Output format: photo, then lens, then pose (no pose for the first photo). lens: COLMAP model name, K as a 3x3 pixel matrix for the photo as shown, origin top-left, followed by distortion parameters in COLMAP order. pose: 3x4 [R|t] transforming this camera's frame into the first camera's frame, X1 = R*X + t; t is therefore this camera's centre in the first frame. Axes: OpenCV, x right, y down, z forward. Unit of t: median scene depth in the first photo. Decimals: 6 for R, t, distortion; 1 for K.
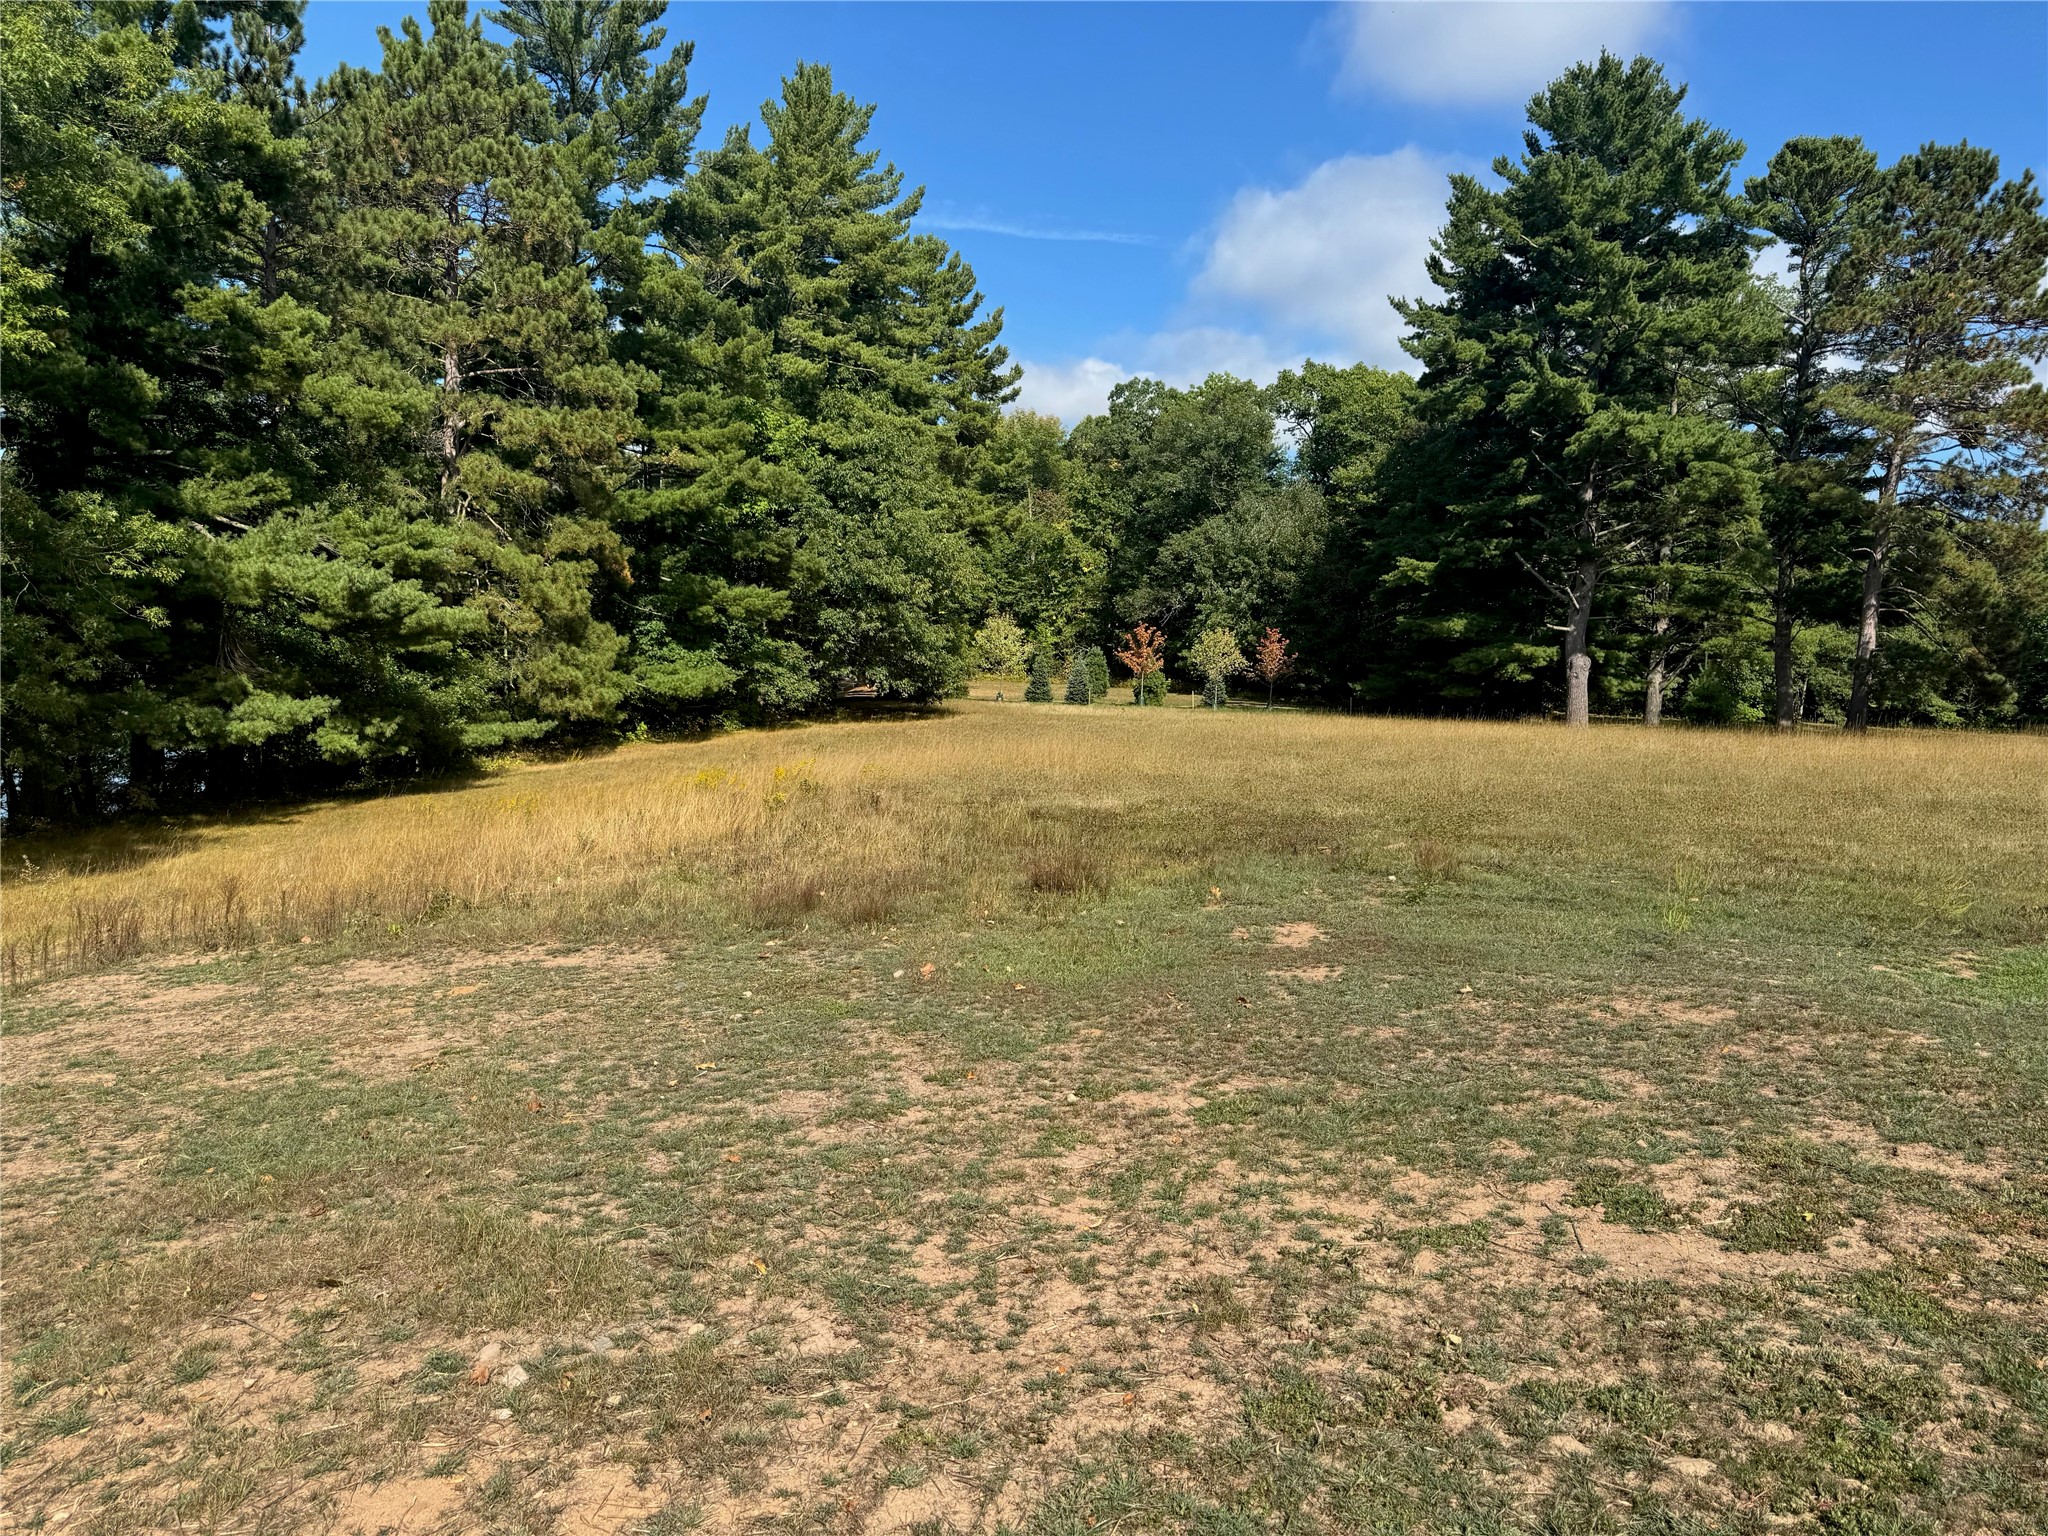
lens RADIAL K [[1437.1, 0, 1034.1], [0, 1437.1, 778.7], [0, 0, 1]] dist [0.062666, -0.070243]
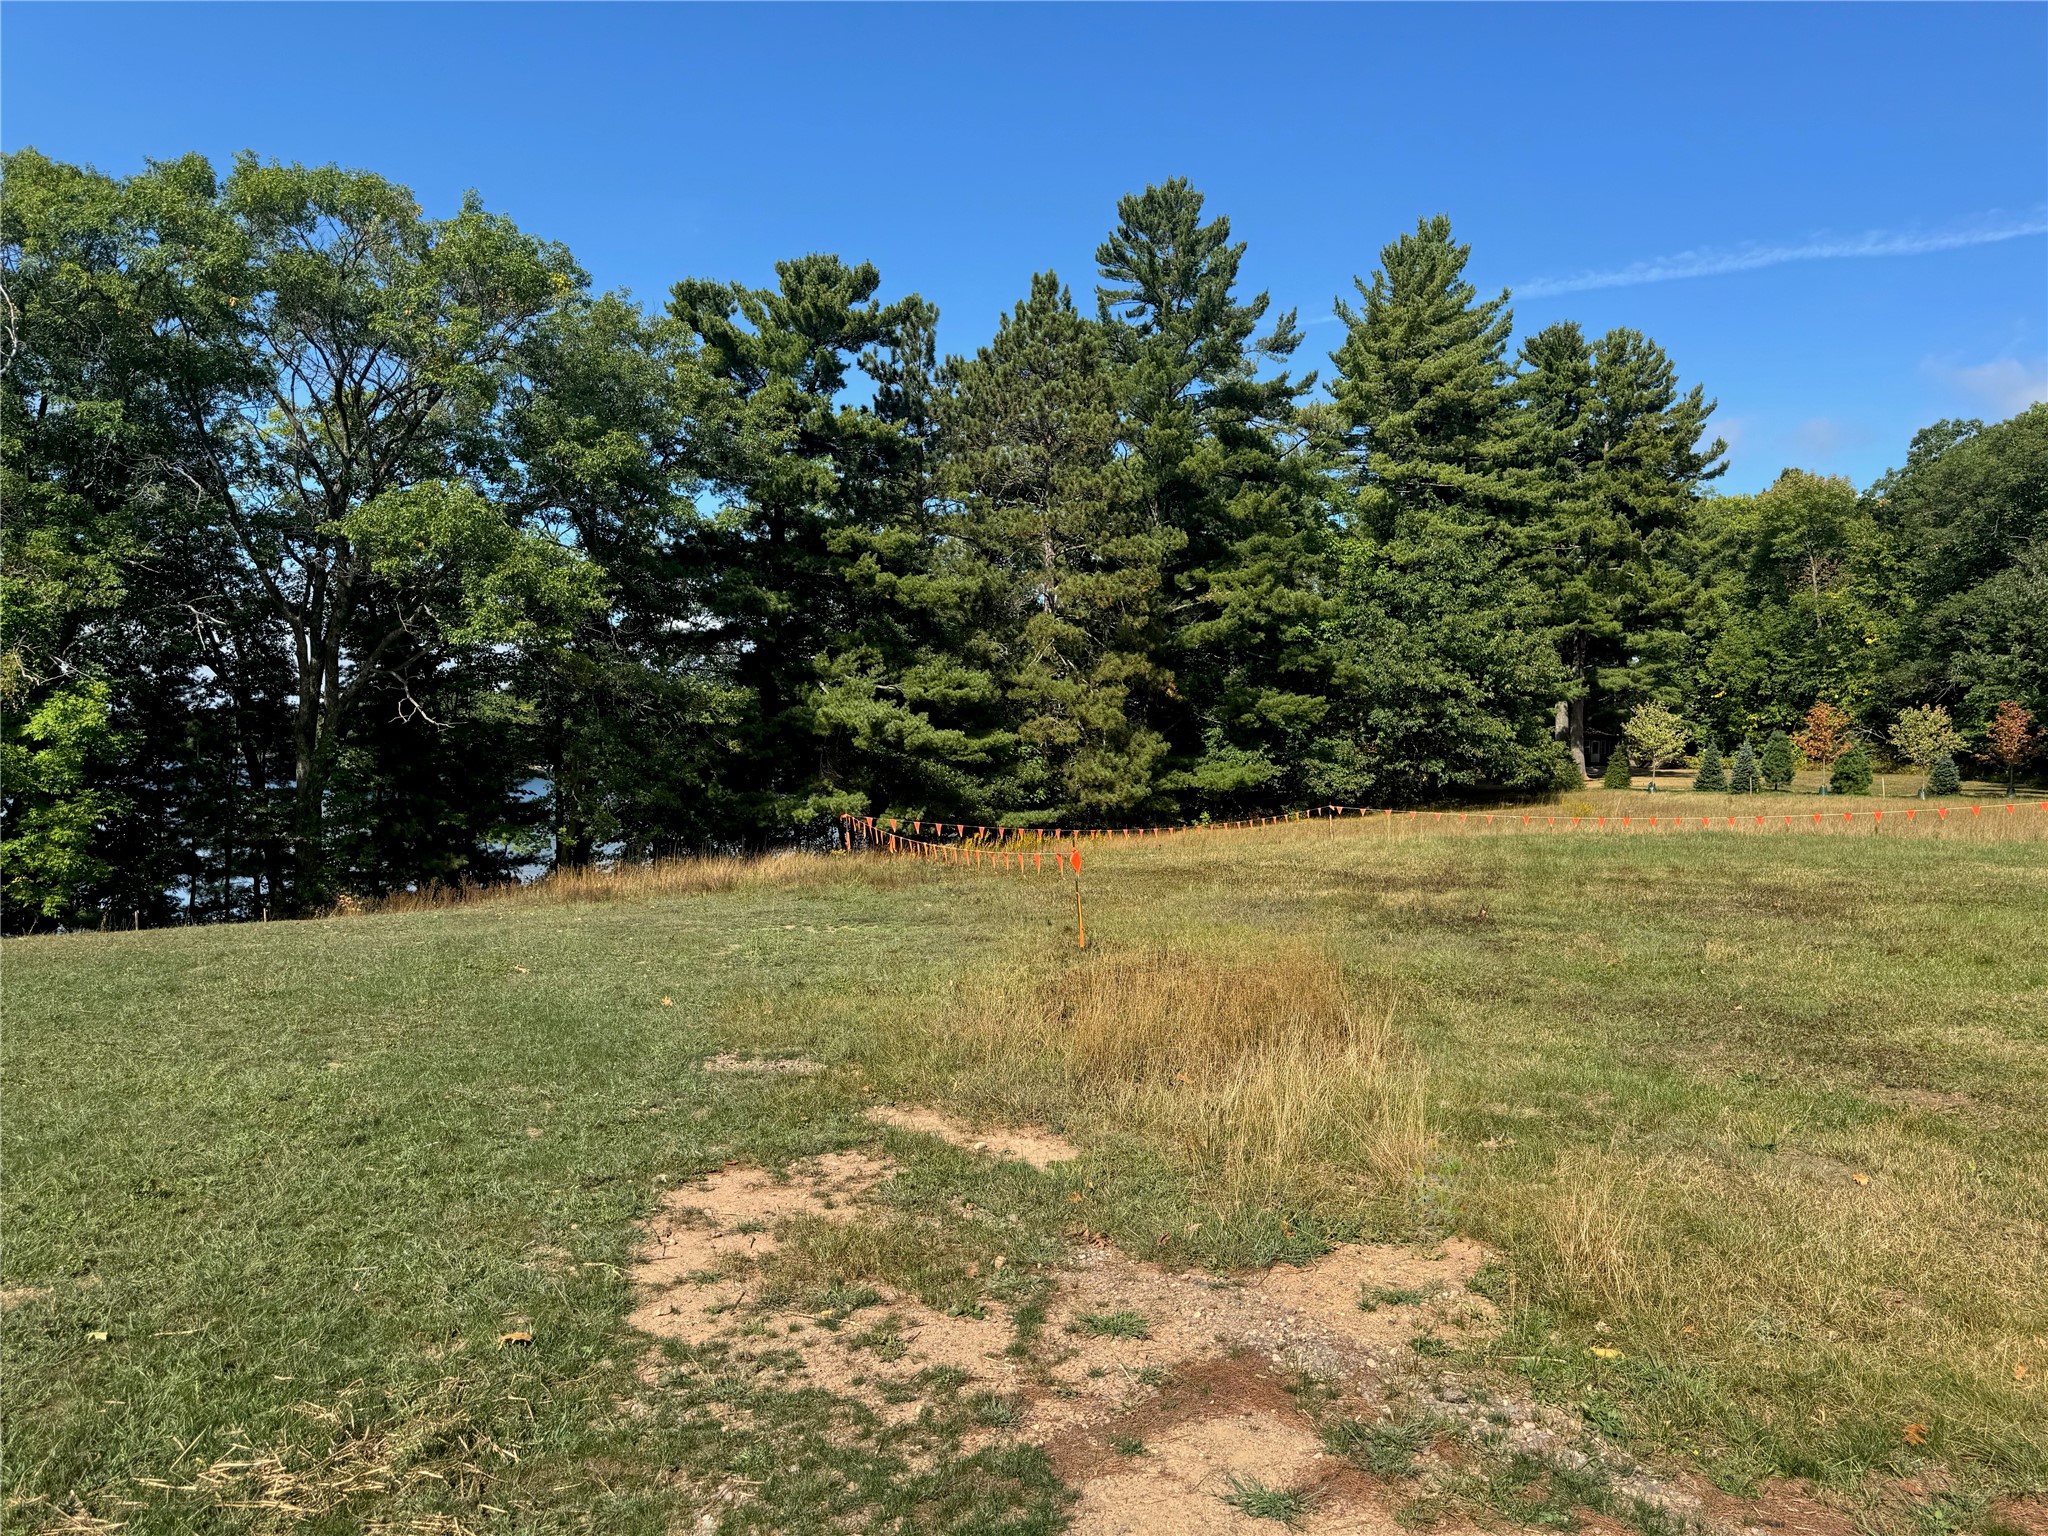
lens RADIAL K [[1437.1, 0, 1012.9], [0, 1437.1, 779.8], [0, 0, 1]] dist [0.062666, -0.070243]
pose [[0.799027, -0.015088, -0.601105, 0.385240], [-0.023938, 0.998094, -0.056872, 0.007441], [0.600818, 0.059832, 0.797144, -0.067057]]
